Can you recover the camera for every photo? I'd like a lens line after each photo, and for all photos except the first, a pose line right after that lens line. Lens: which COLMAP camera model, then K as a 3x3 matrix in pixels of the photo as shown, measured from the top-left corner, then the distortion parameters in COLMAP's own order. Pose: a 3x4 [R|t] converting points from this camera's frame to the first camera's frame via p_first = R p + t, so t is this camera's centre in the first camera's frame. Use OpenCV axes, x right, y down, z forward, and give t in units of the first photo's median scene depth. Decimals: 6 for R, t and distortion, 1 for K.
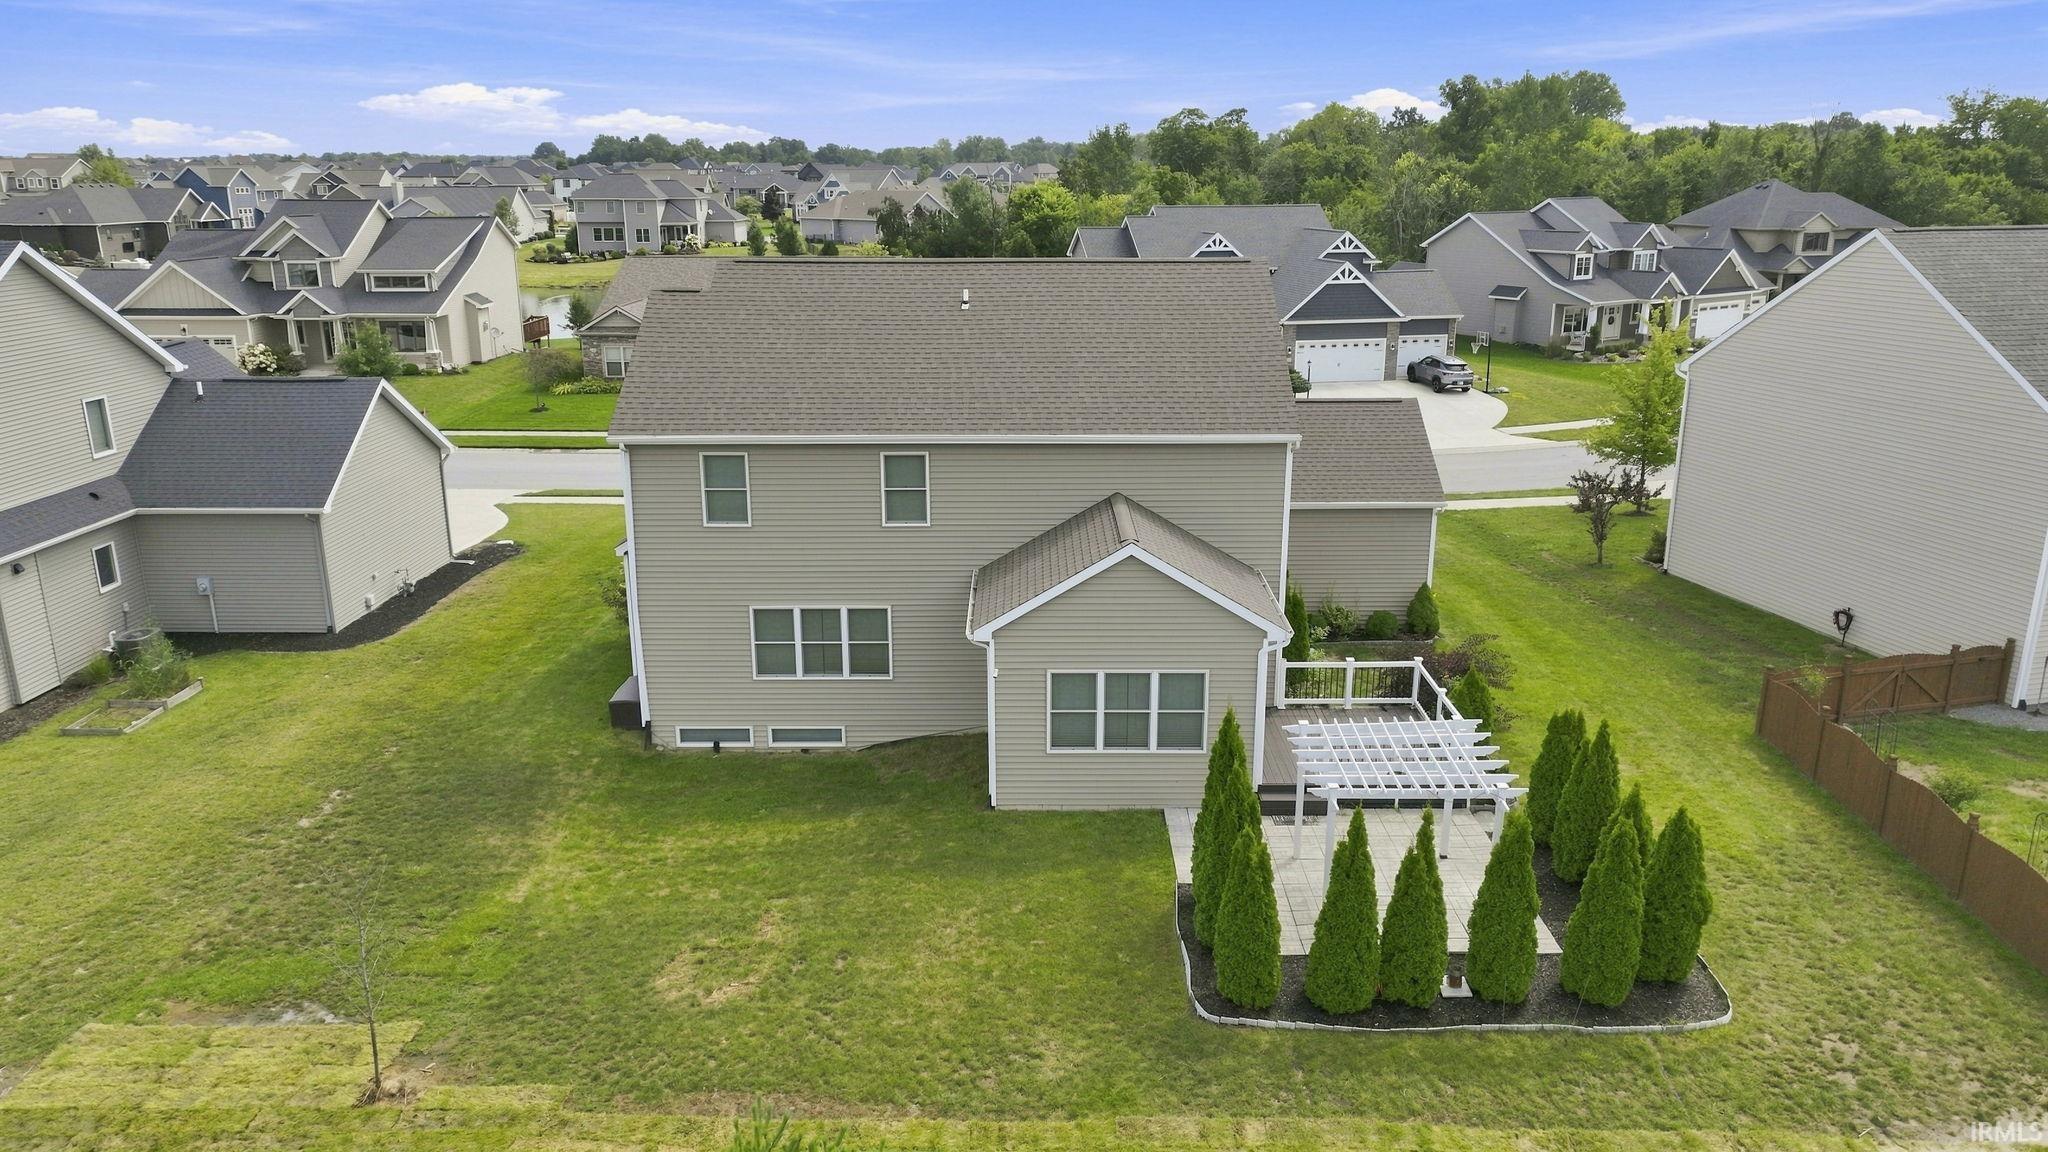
lens RADIAL K [[1420.1, 0, 1018.8], [0, 1420.1, 573.9], [0, 0, 1]] dist [0.005432, 0.005877]
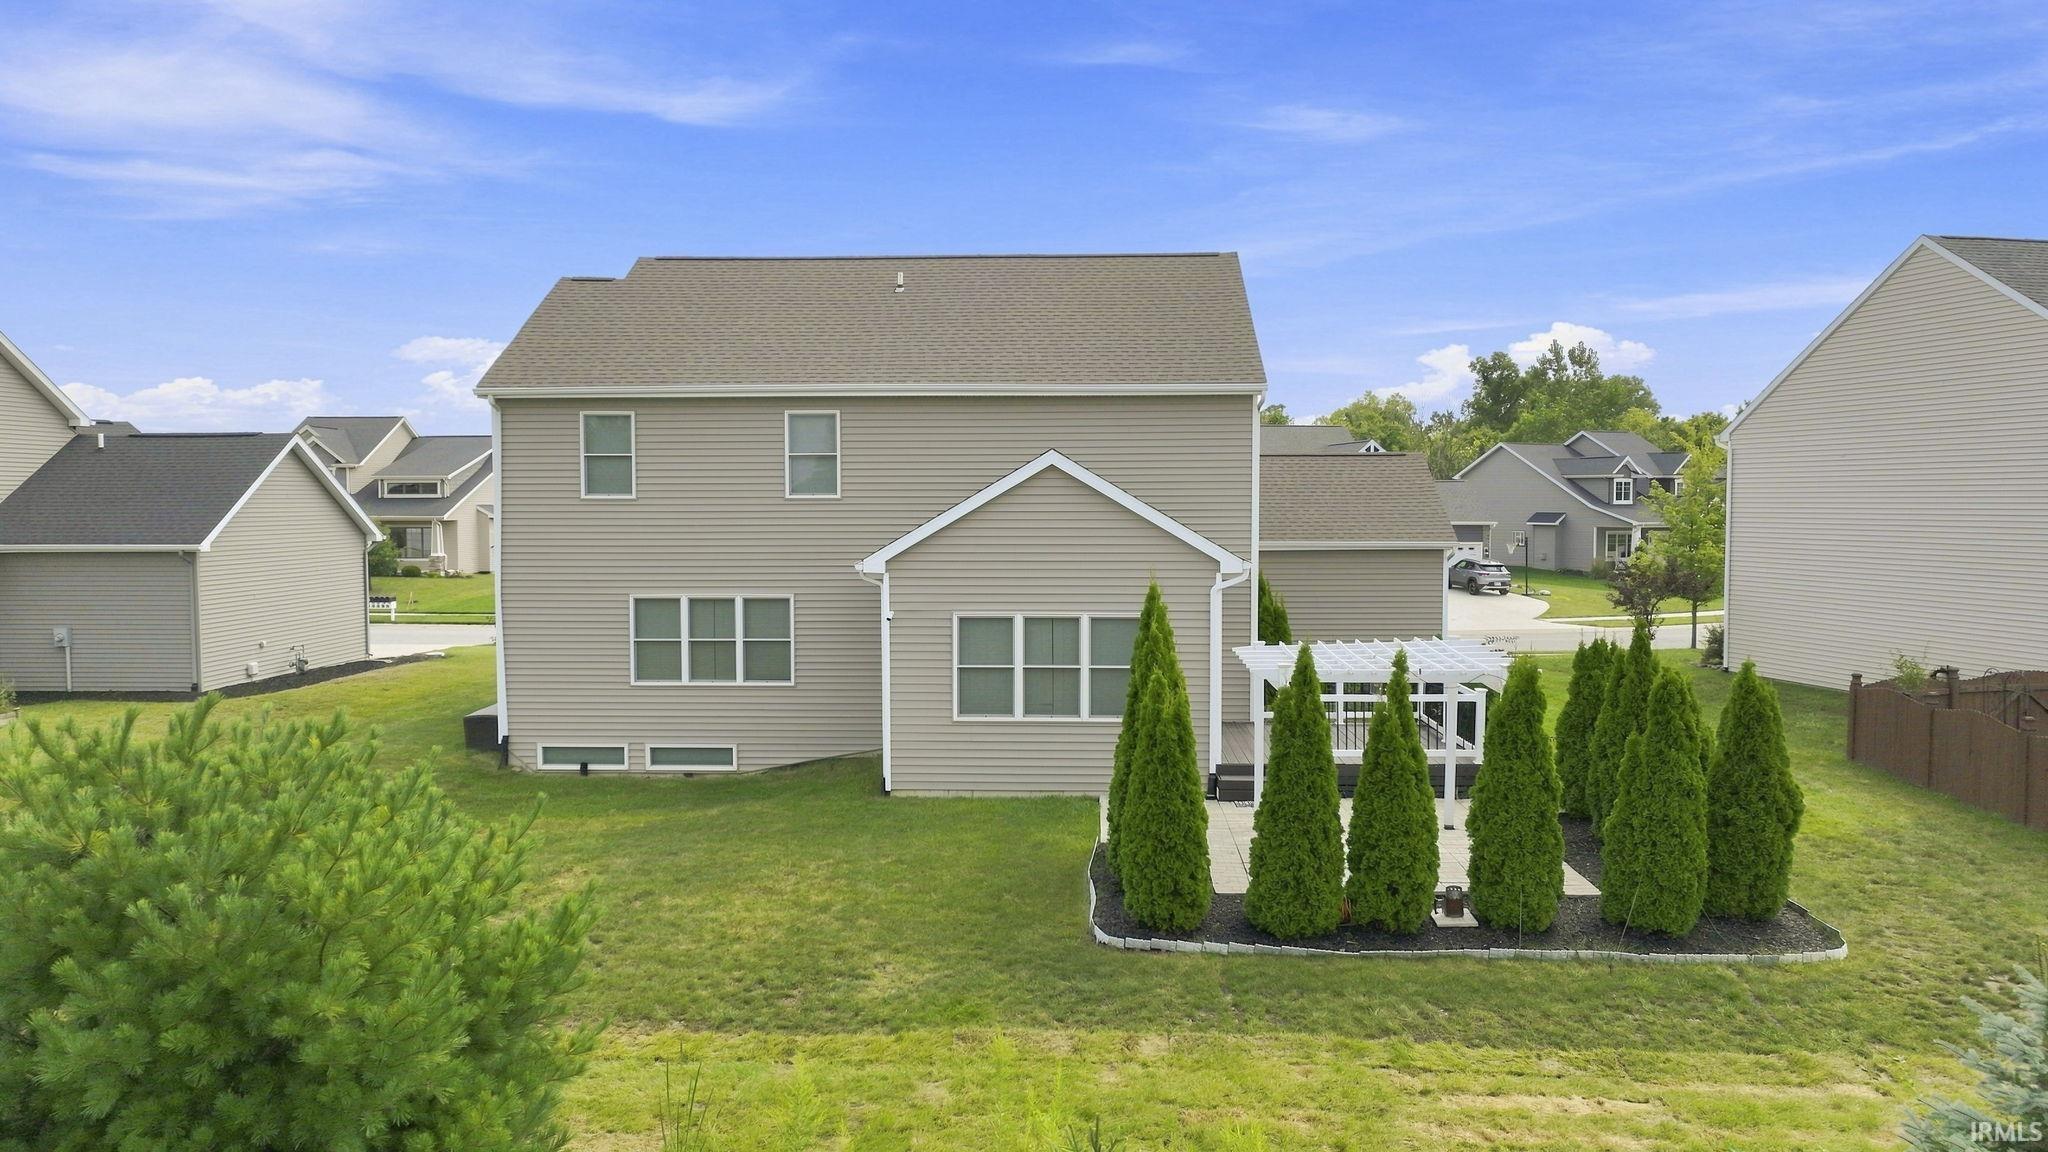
lens RADIAL K [[1420.1, 0, 1018.9], [0, 1420.1, 577.0], [0, 0, 1]] dist [0.005432, 0.005877]
pose [[0.999196, 0.003248, -0.039970, 0.078282], [-0.012089, 0.974743, -0.223002, 0.198613], [0.038236, 0.223306, 0.973998, 0.169923]]
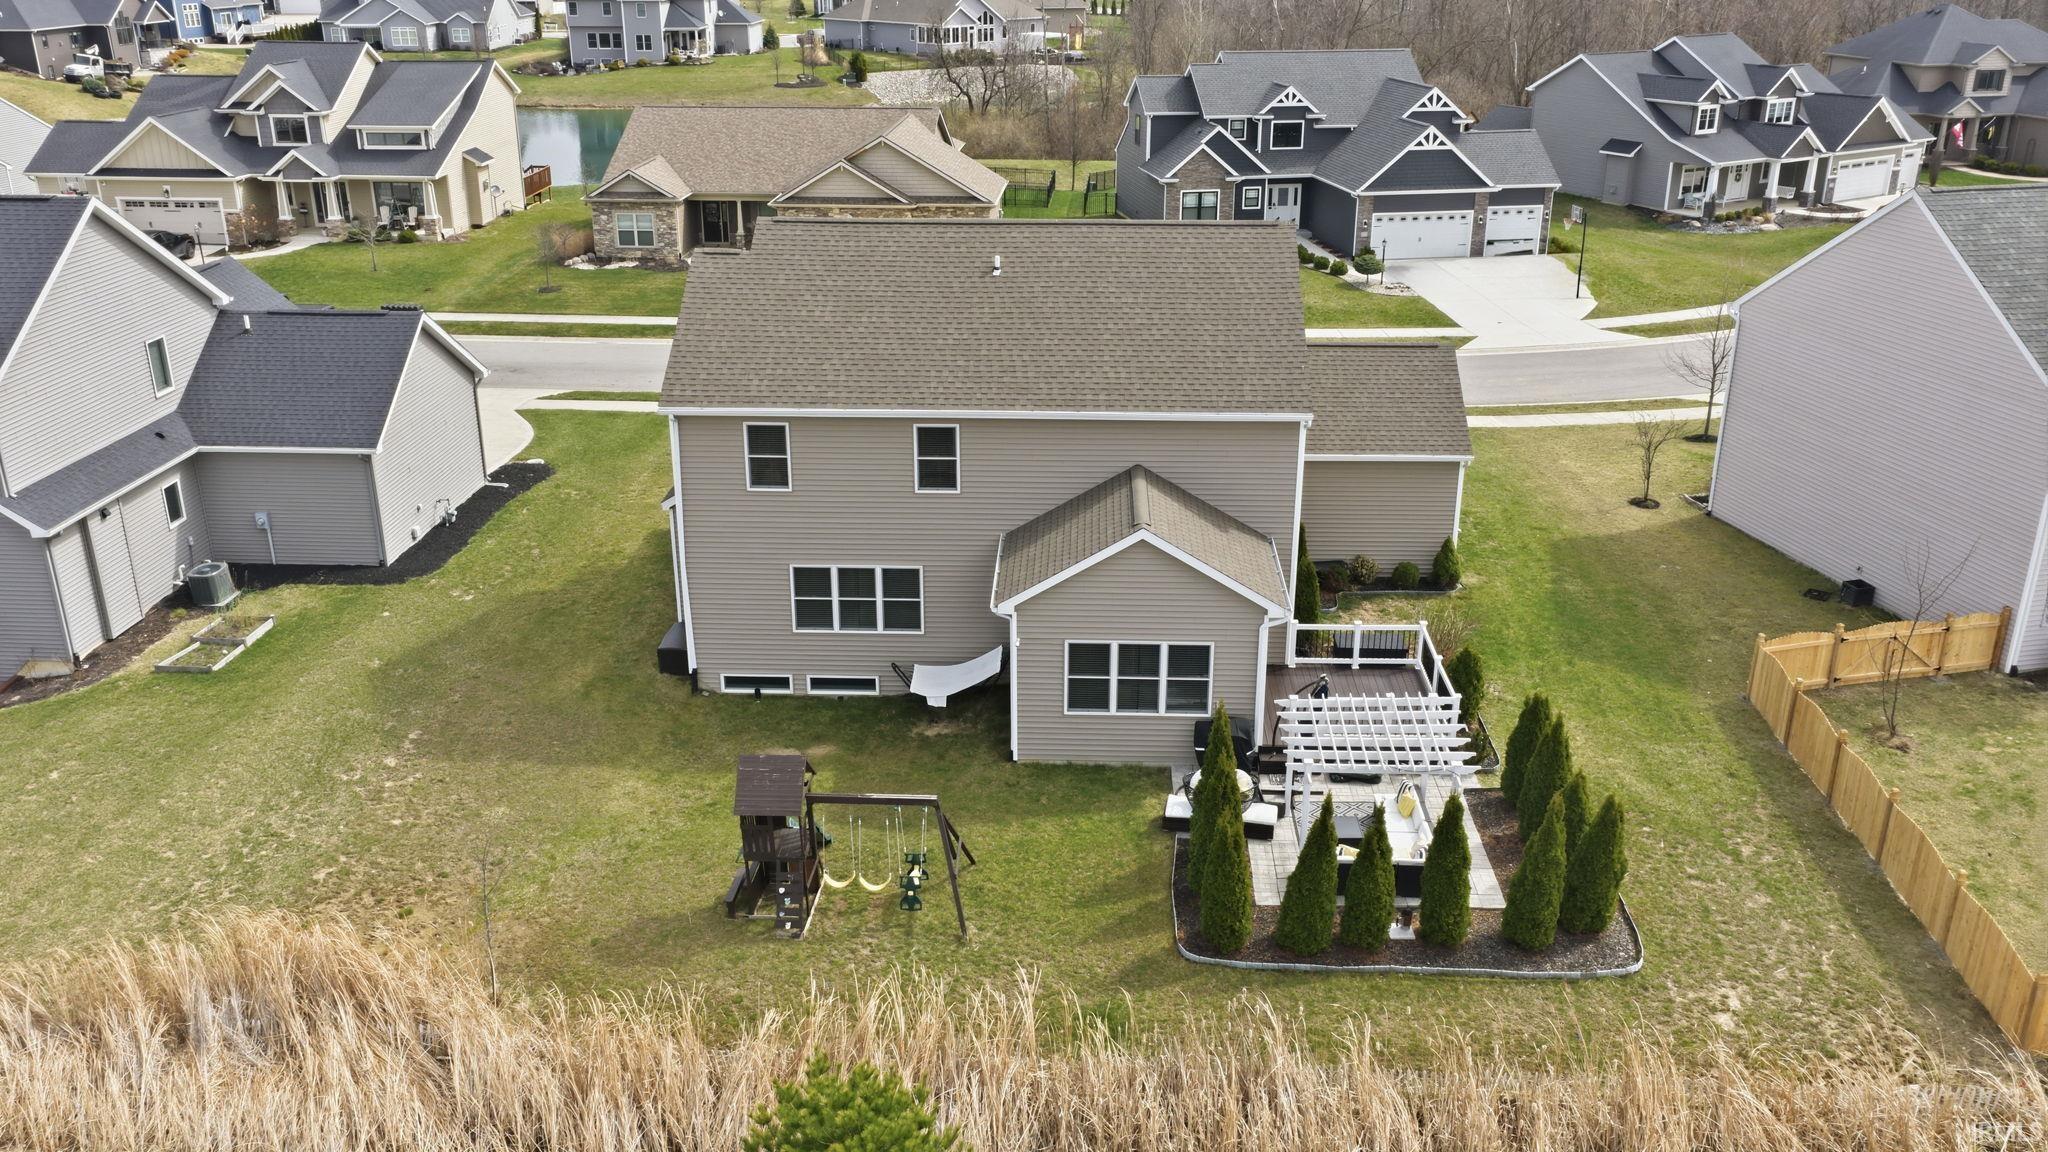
lens RADIAL K [[1666.9, 0, 1025.9], [0, 1666.9, 576.1], [0, 0, 1]] dist [-0.012322, 0.024382]
pose [[0.999459, 0.014789, -0.029373, 0.023057], [-0.011891, 0.995262, 0.096499, -0.089862], [0.030661, -0.096098, 0.994900, -0.231055]]
